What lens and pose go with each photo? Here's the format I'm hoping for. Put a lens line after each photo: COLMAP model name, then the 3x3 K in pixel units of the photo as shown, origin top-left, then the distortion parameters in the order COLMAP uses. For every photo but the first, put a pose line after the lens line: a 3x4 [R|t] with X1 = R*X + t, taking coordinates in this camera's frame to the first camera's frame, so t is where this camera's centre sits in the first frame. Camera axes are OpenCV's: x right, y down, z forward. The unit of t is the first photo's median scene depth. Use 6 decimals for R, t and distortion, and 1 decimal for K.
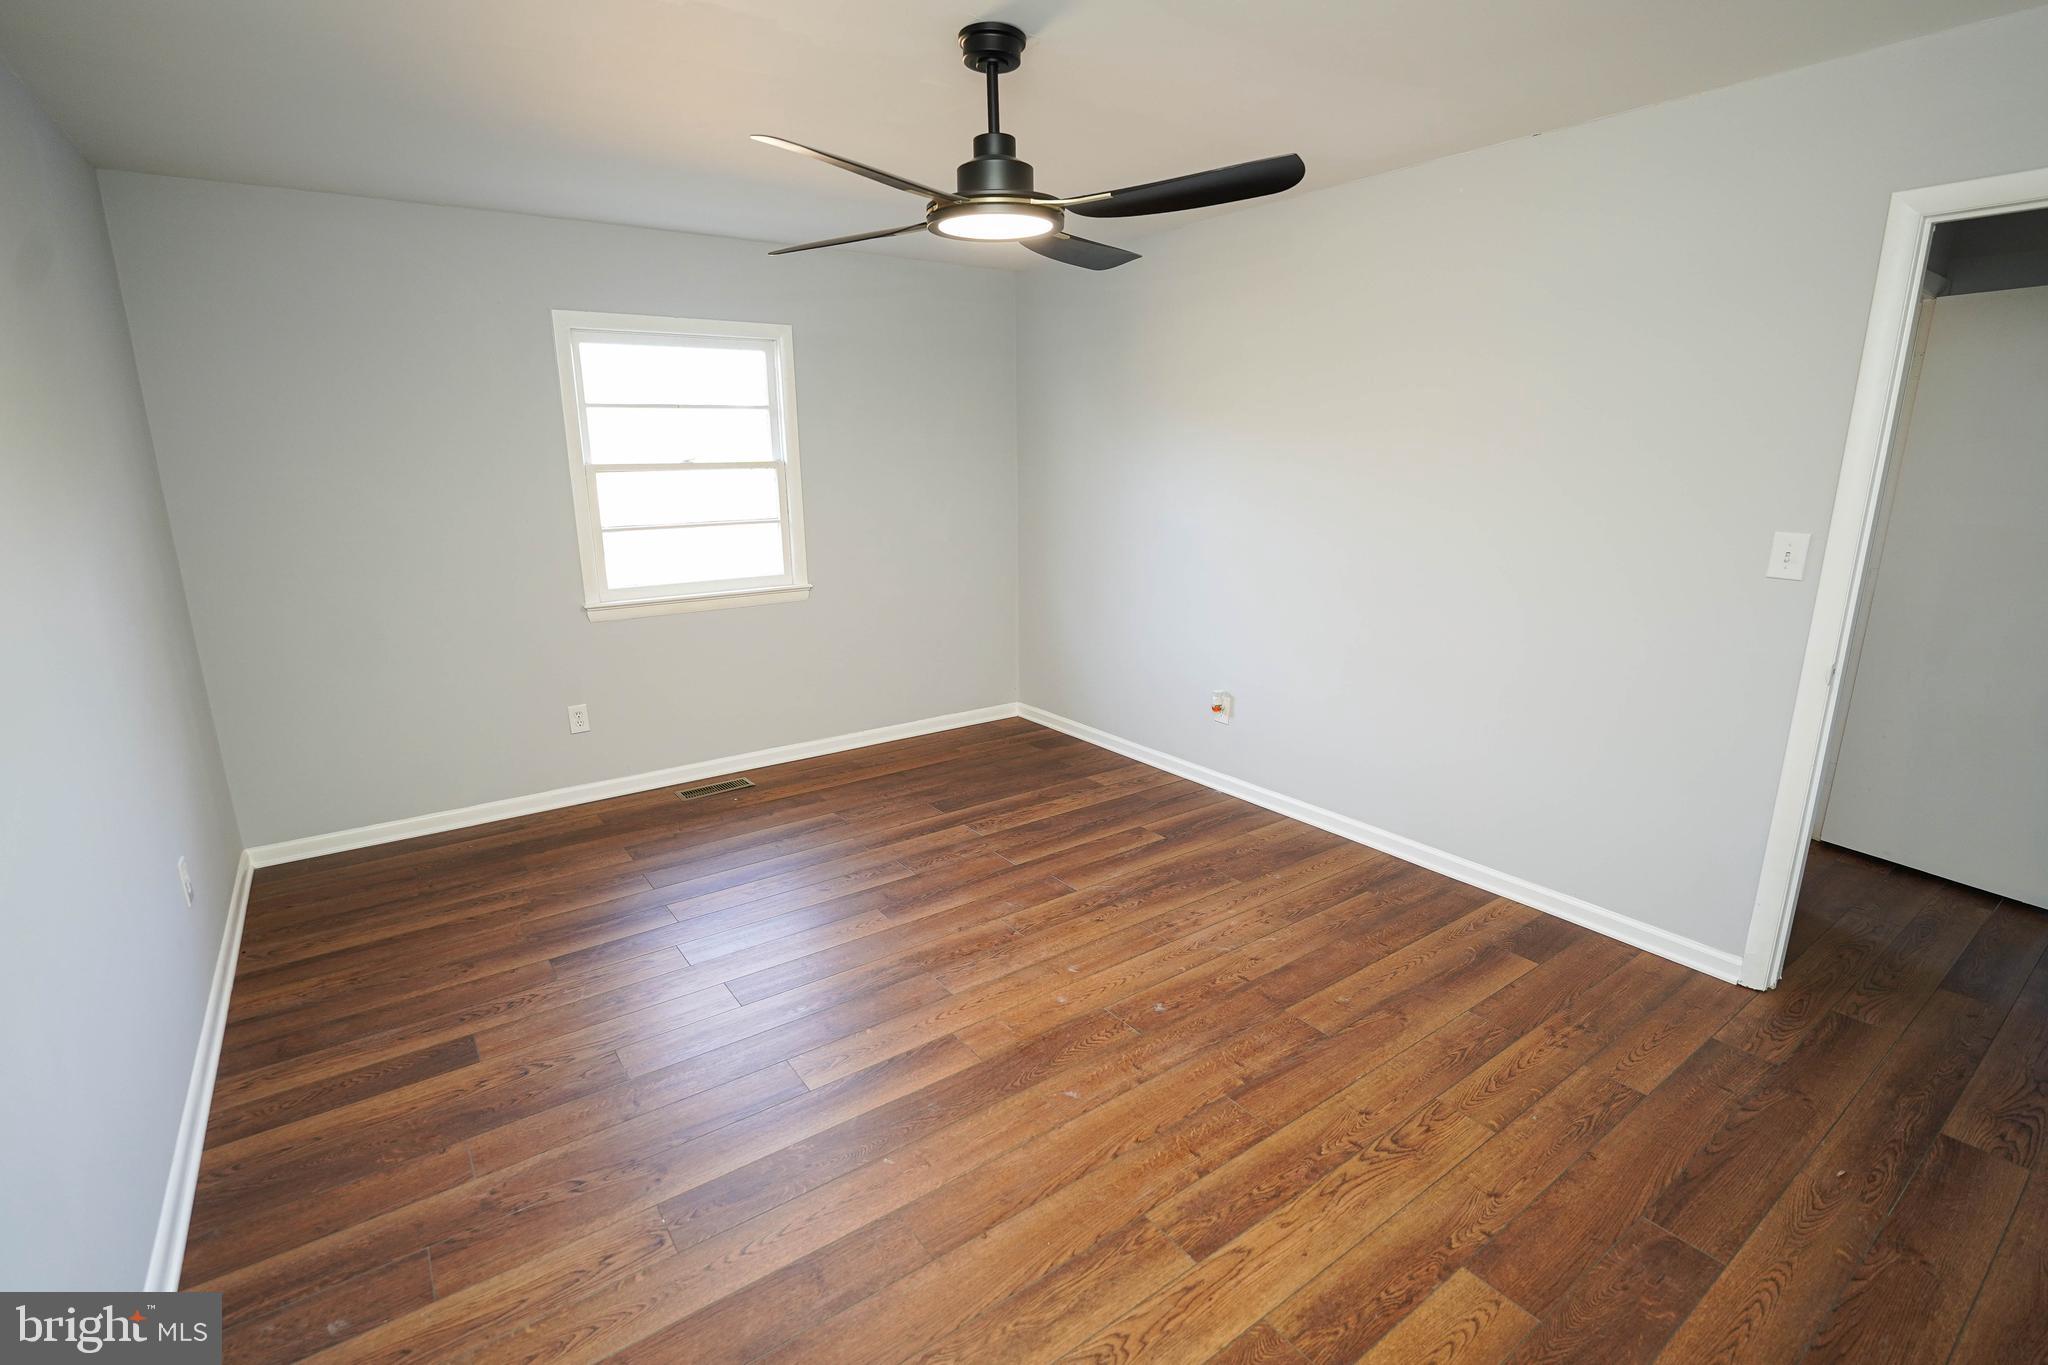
lens RADIAL K [[960.6, 0, 1024.5], [0, 960.6, 677.1], [0, 0, 1]] dist [-0.002040, -0.000127]
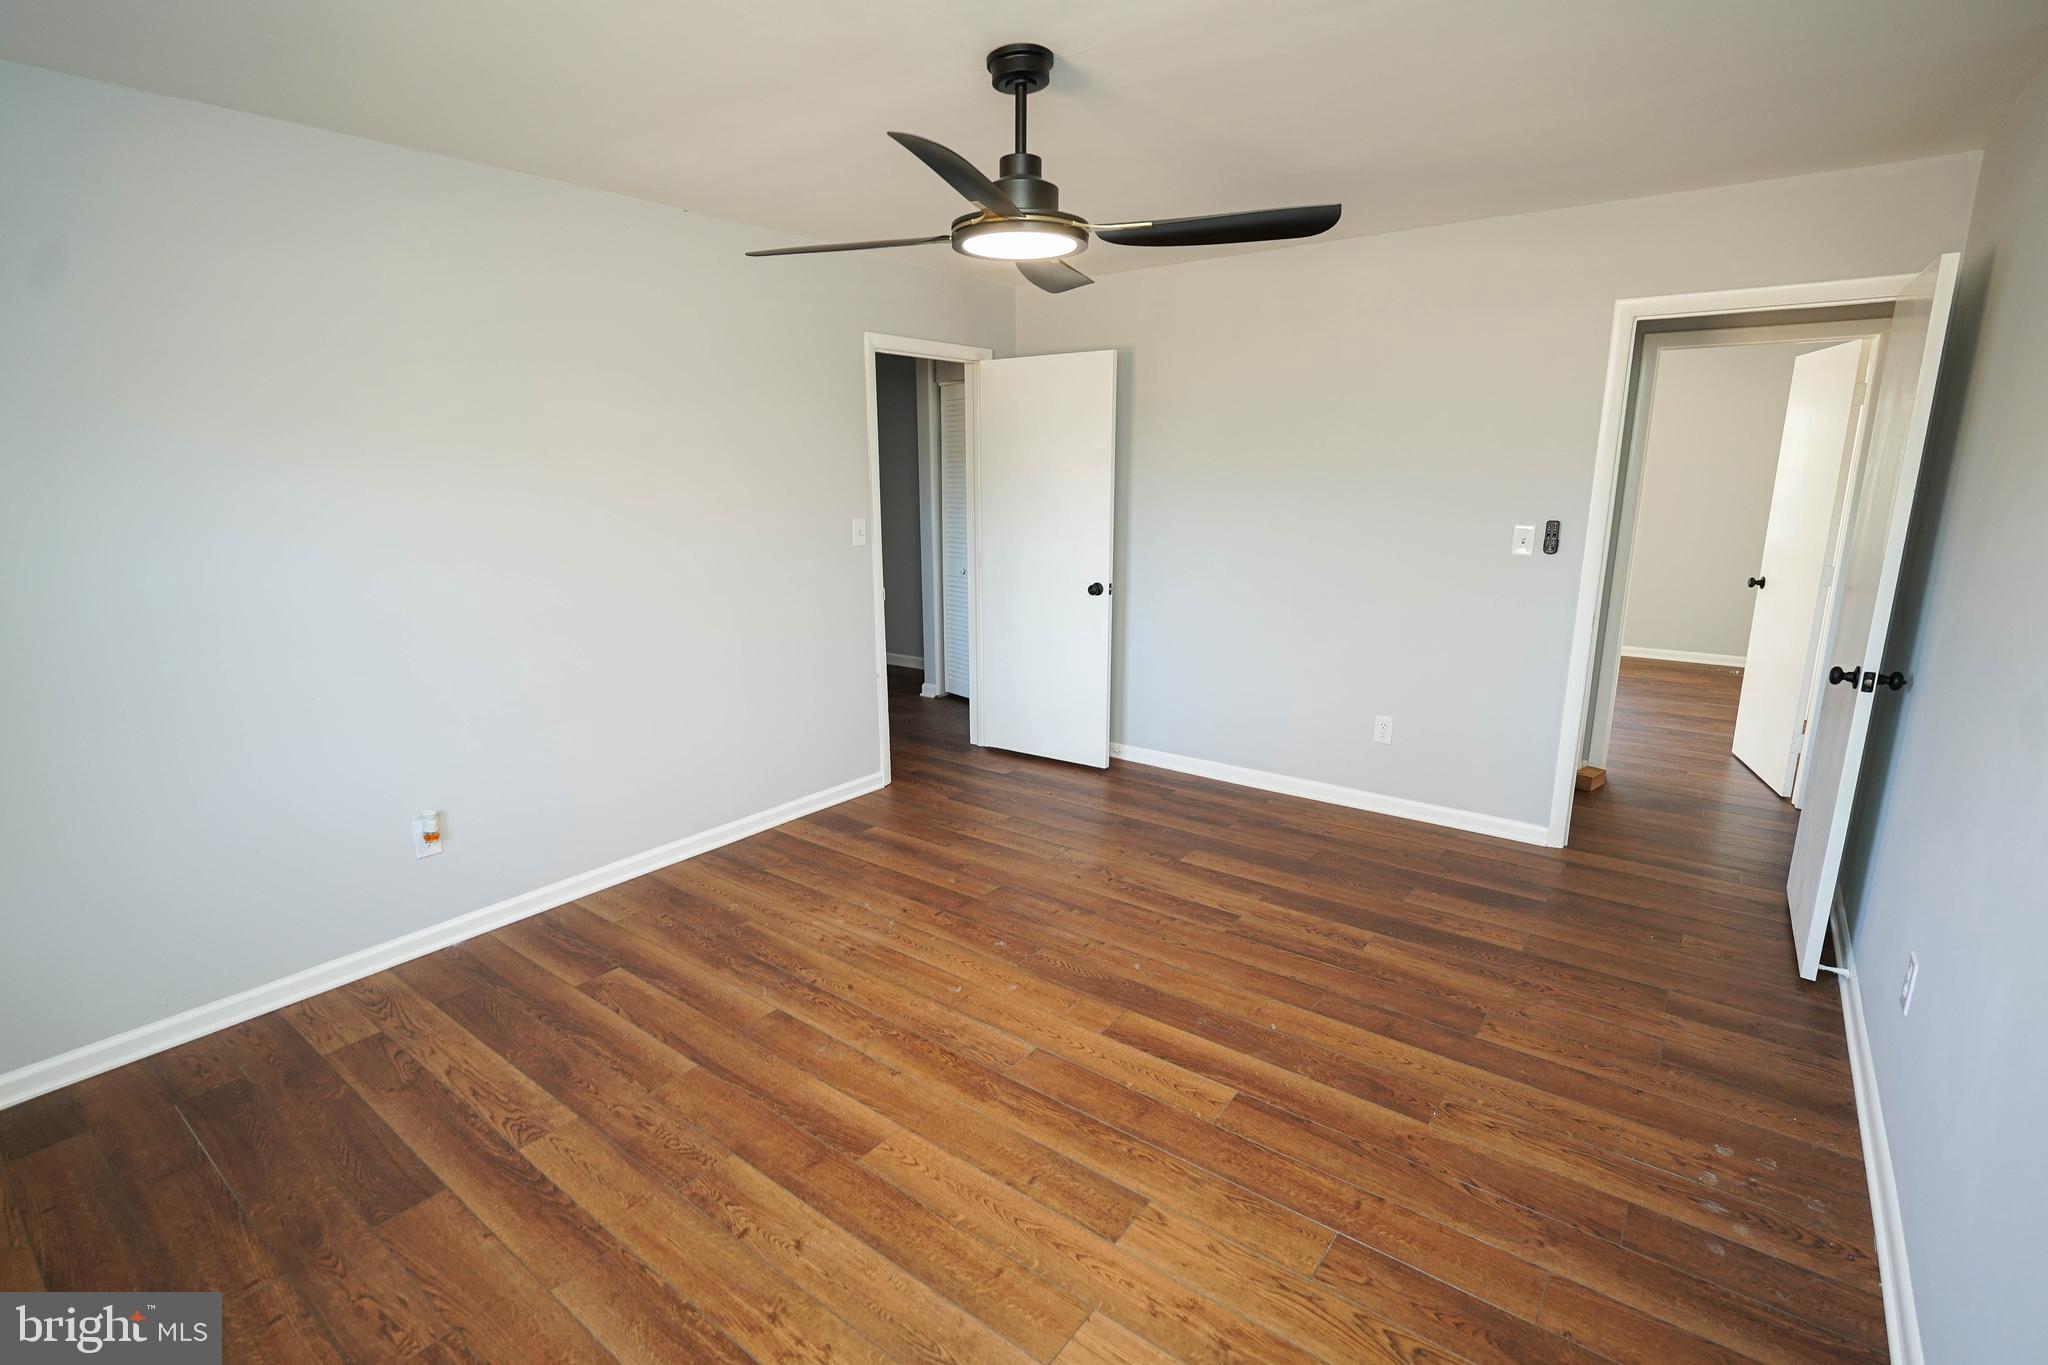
lens RADIAL K [[938.2, 0, 1024.0], [0, 938.2, 682.5], [0, 0, 1]] dist [0.001473, 0.000567]
pose [[-0.288953, -0.203861, 0.935386, -0.802686], [0.229757, 0.933742, 0.274478, -0.237513], [-0.929364, 0.294223, -0.222969, 1.051682]]
